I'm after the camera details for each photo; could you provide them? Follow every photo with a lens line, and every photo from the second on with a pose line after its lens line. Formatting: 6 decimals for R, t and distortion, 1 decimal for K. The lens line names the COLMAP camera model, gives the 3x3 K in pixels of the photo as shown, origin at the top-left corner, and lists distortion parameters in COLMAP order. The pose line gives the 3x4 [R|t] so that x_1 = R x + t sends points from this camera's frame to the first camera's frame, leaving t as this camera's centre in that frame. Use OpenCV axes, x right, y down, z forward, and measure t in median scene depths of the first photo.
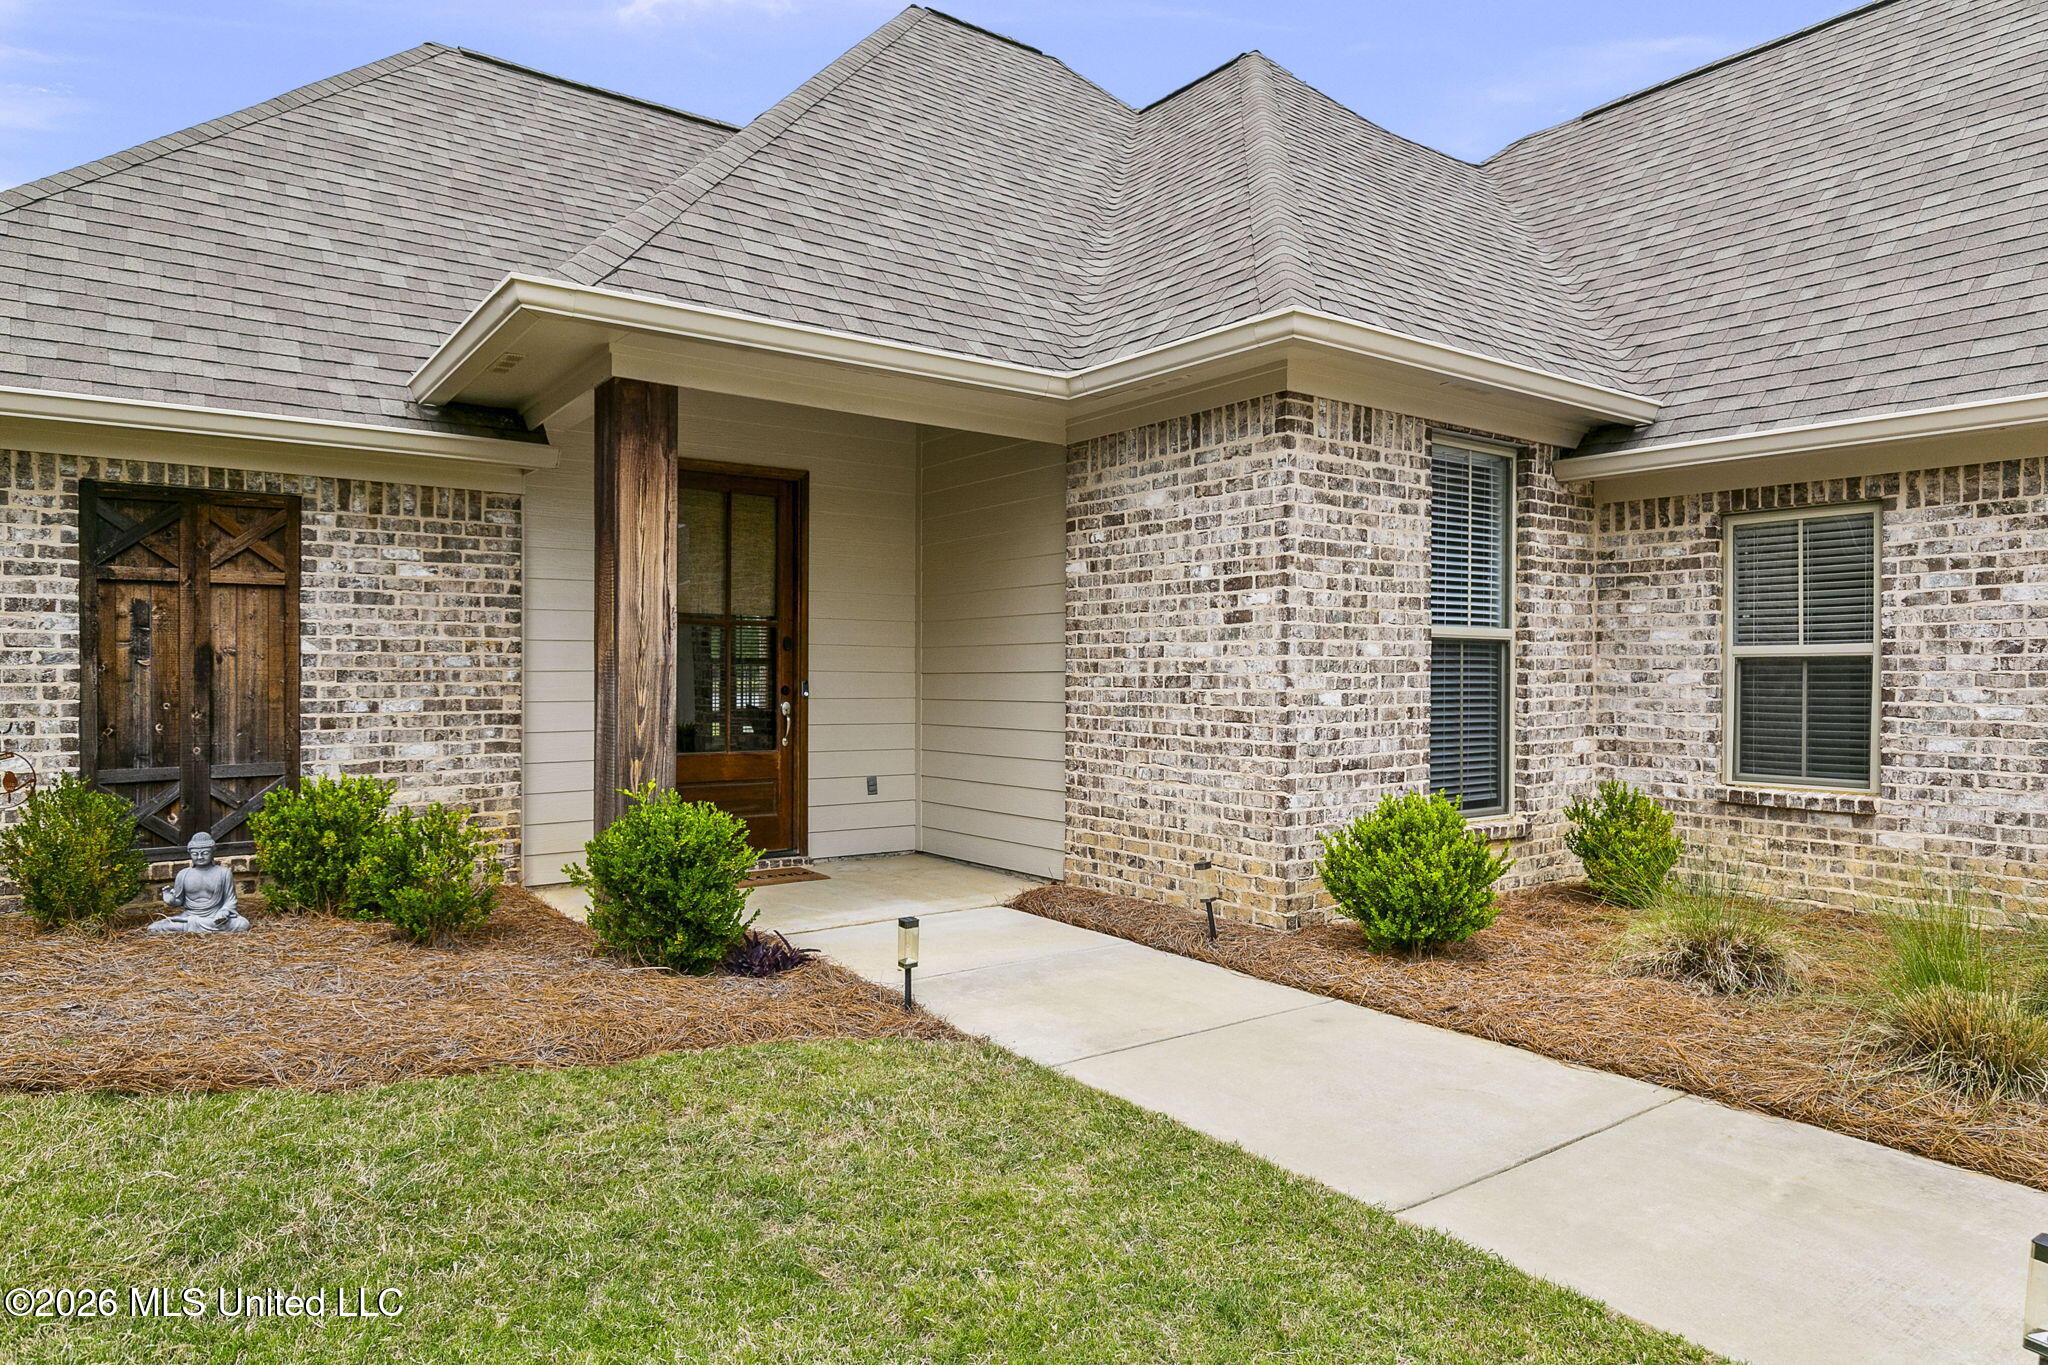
lens RADIAL K [[1254.2, 0, 1020.2], [0, 1254.2, 681.0], [0, 0, 1]] dist [0.003135, -0.000999]
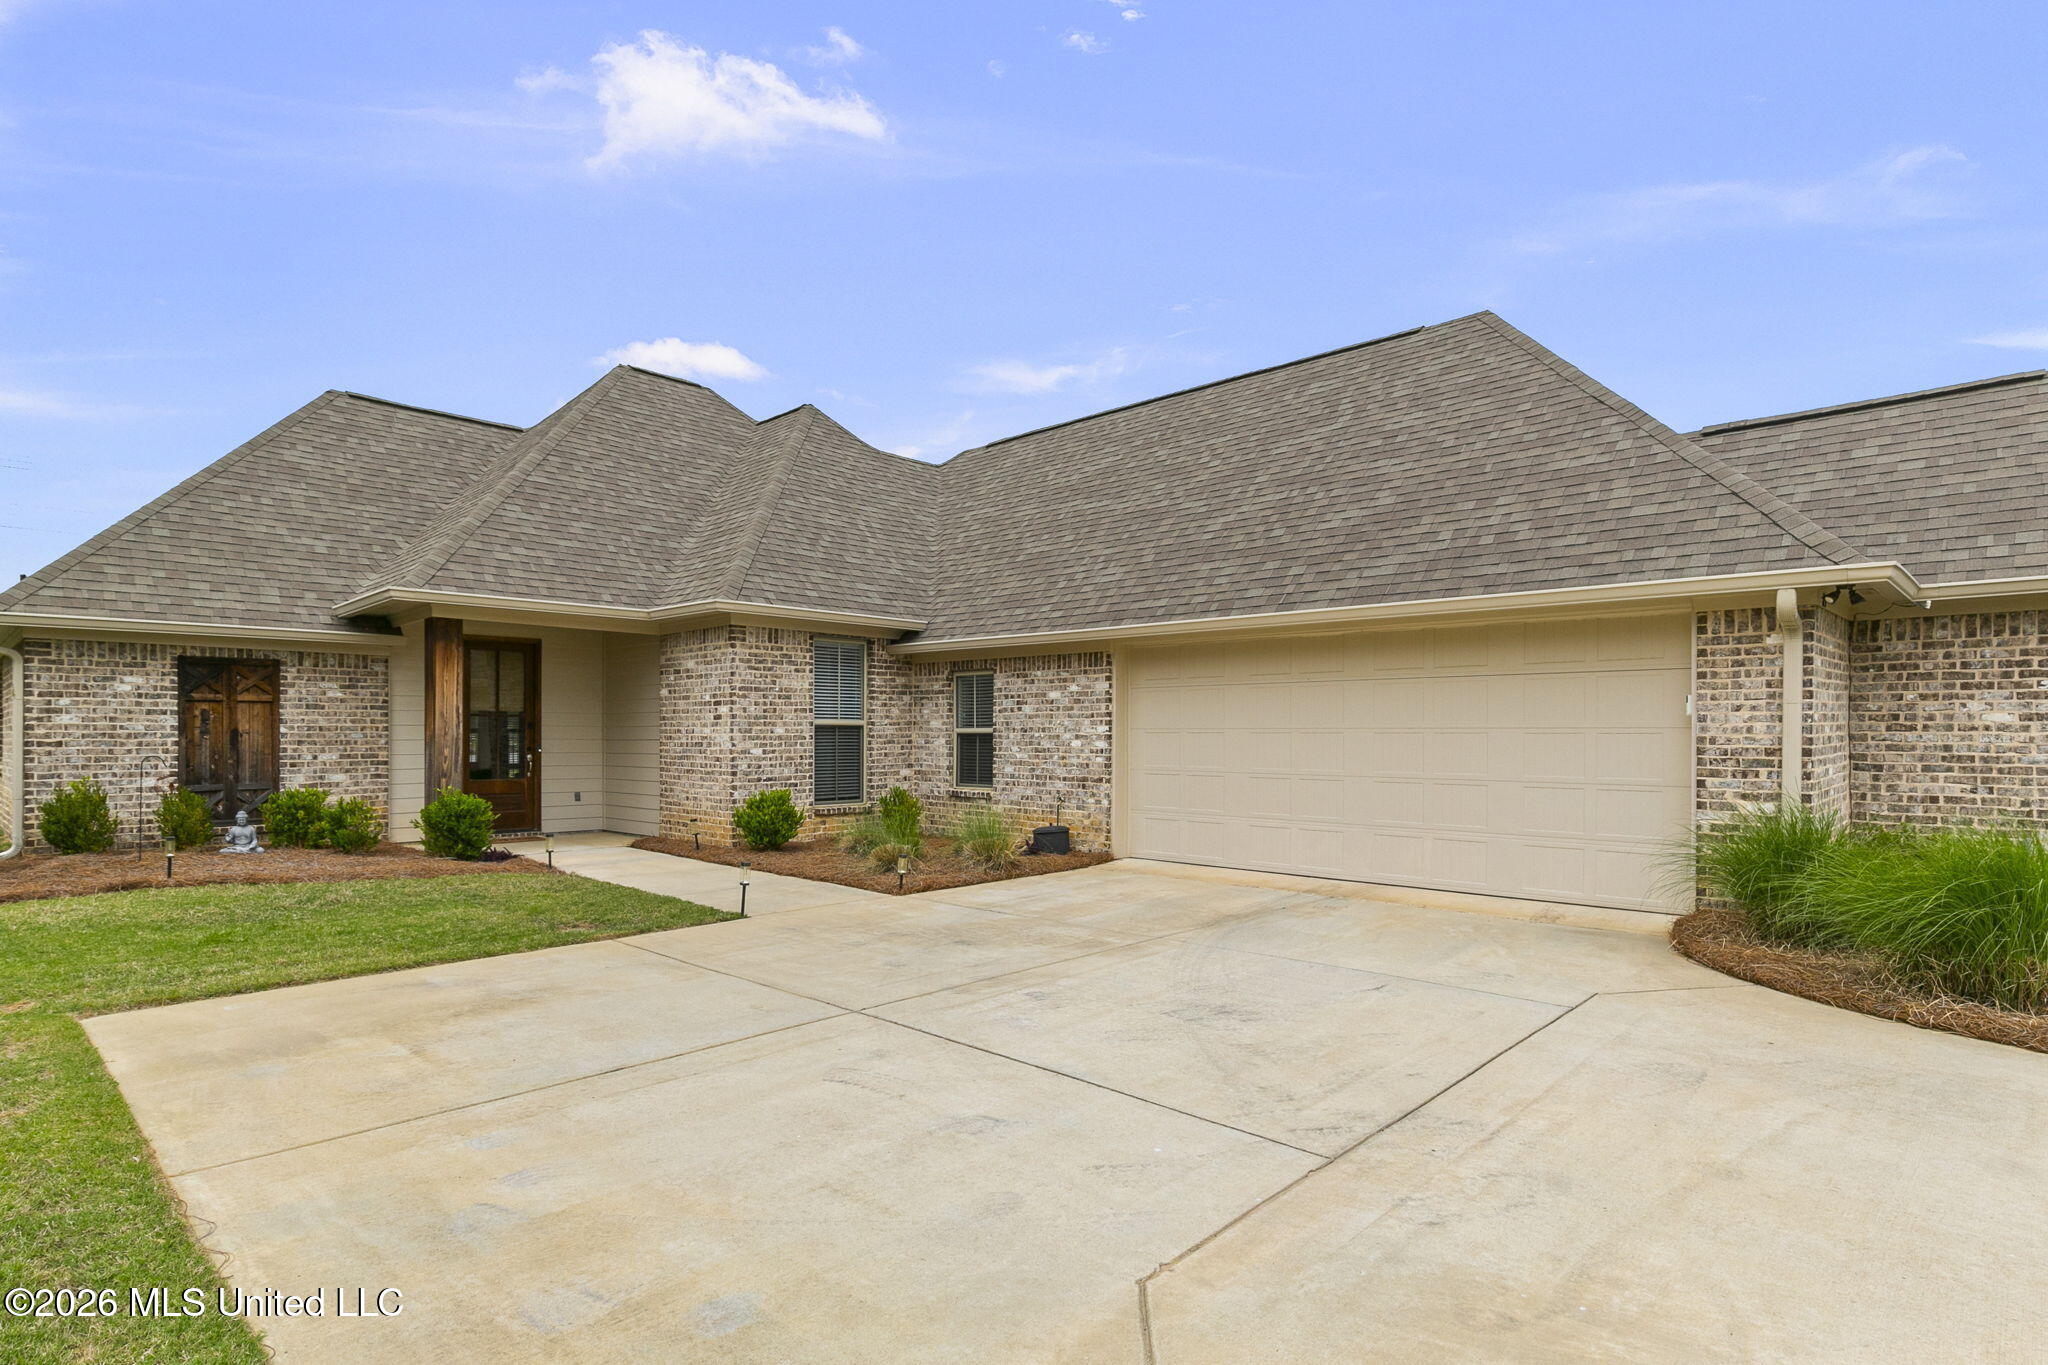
lens RADIAL K [[1057.7, 0, 1004.1], [0, 1057.7, 739.0], [0, 0, 1]] dist [-0.000895, -0.000949]
pose [[0.986369, -0.001645, 0.164541, 0.373289], [0.001674, 0.999999, -0.000041, -0.008847], [-0.164541, 0.000316, 0.986370, -1.042507]]
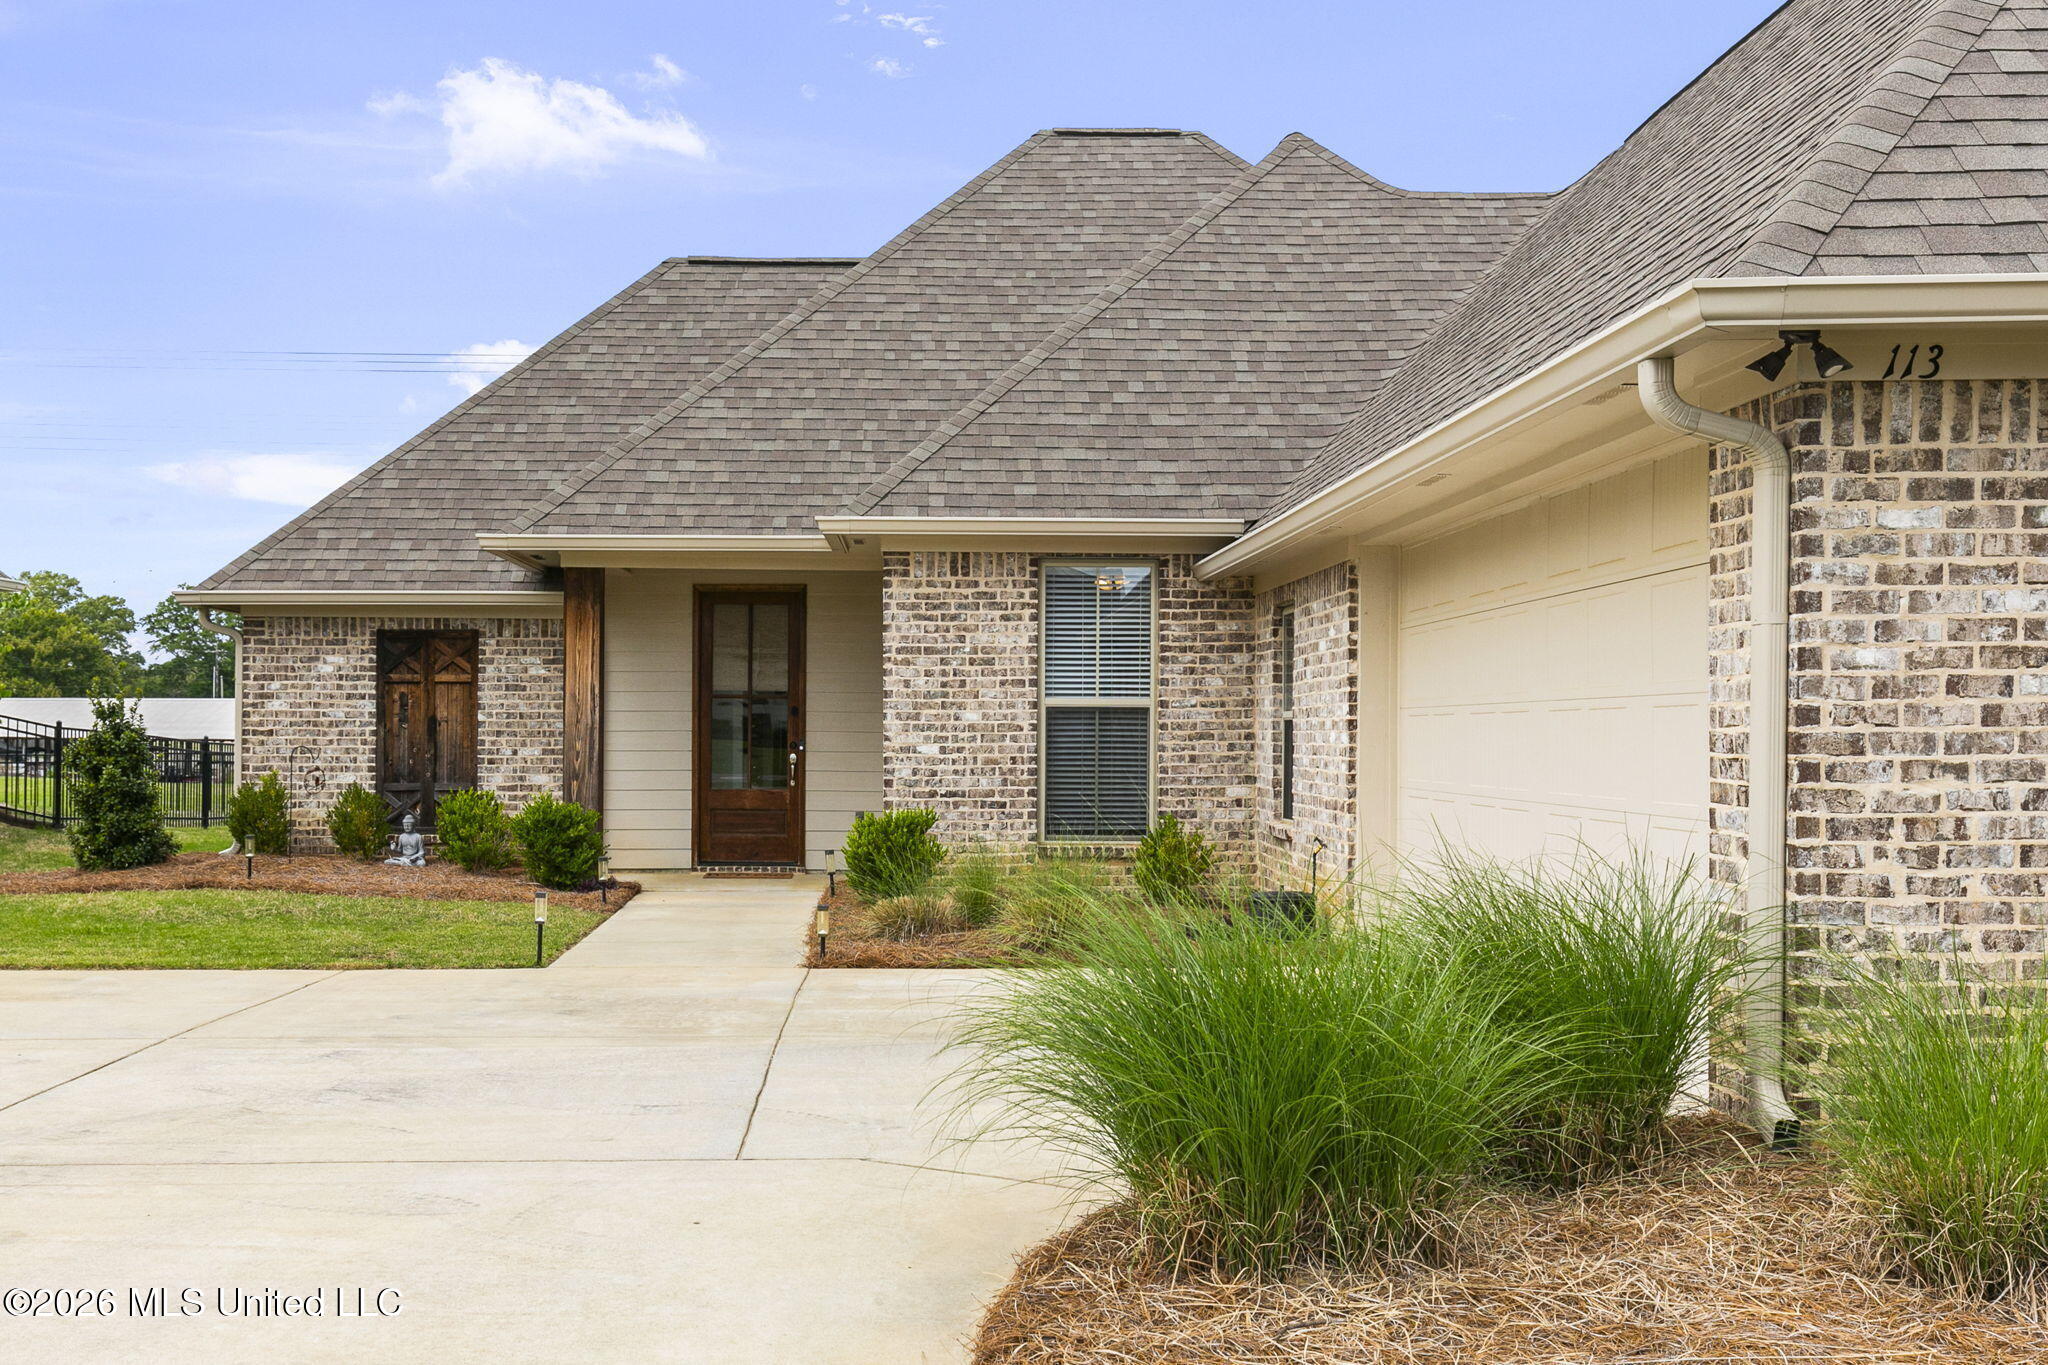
lens RADIAL K [[2134.7, 0, 902.6], [0, 2134.7, 738.5], [0, 0, 1]] dist [0.008939, 0.001849]
pose [[0.803212, 0.002469, -0.595688, 1.714460], [-0.006428, 0.999969, -0.004523, 0.012785], [0.595659, 0.007462, 0.803203, -1.057490]]
